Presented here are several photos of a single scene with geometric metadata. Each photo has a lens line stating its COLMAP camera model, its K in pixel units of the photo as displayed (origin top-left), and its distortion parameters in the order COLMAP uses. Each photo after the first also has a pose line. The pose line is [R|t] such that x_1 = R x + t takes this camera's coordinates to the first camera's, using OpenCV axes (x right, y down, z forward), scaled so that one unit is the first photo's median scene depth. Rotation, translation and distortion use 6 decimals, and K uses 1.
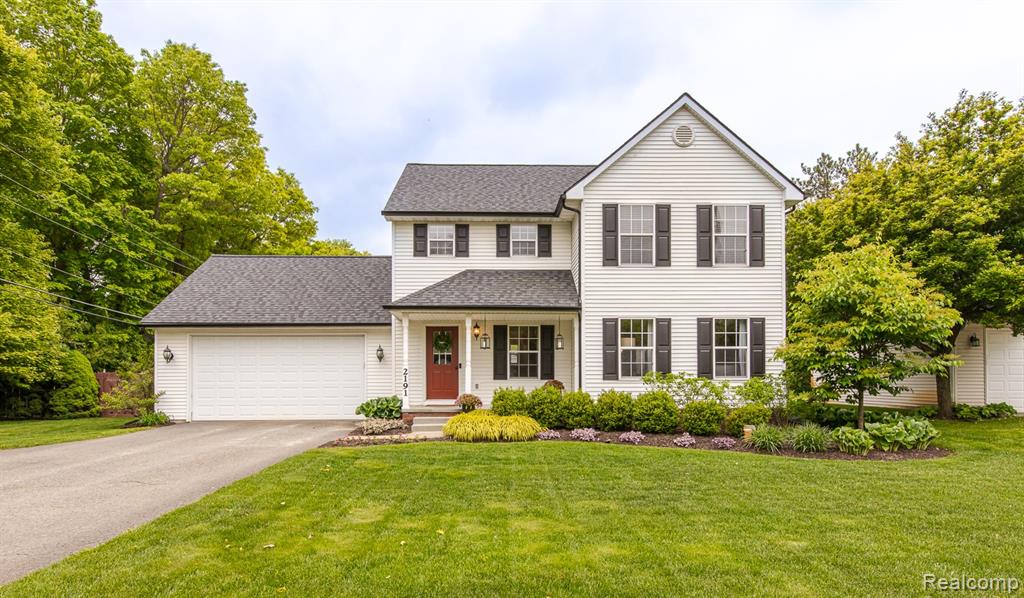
lens RADIAL K [[498.9, 0, 512.0], [0, 498.9, 299.0], [0, 0, 1]] dist [0.000365, 0.000590]
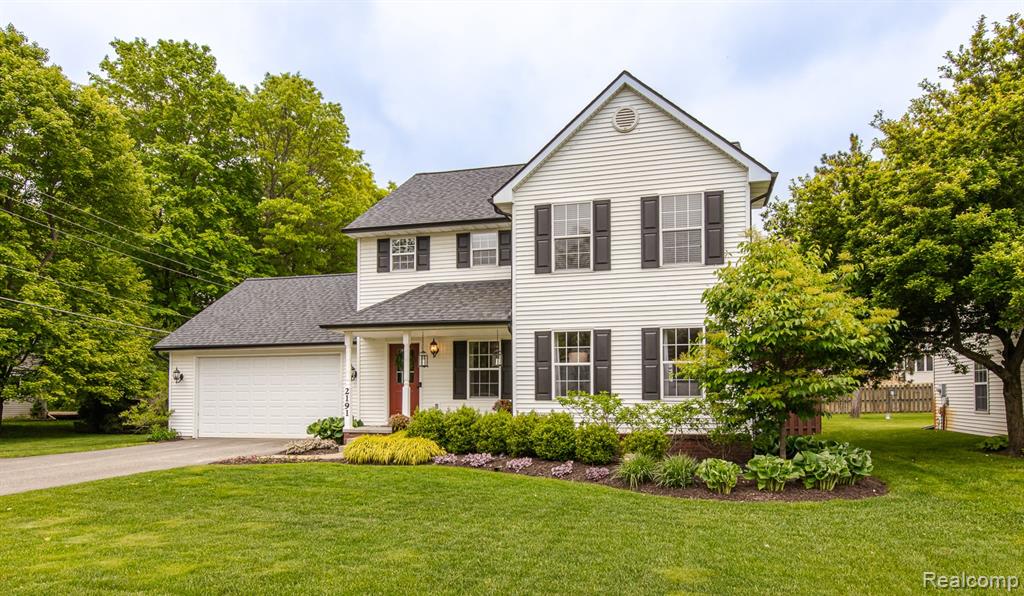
lens RADIAL K [[556.4, 0, 512.0], [0, 556.4, 298.0], [0, 0, 1]] dist [-0.000398, -0.000293]
pose [[0.968181, -0.042323, -0.246645, 0.382972], [0.037797, 0.999019, -0.023059, -0.000668], [0.247379, 0.013003, 0.968832, 0.012622]]
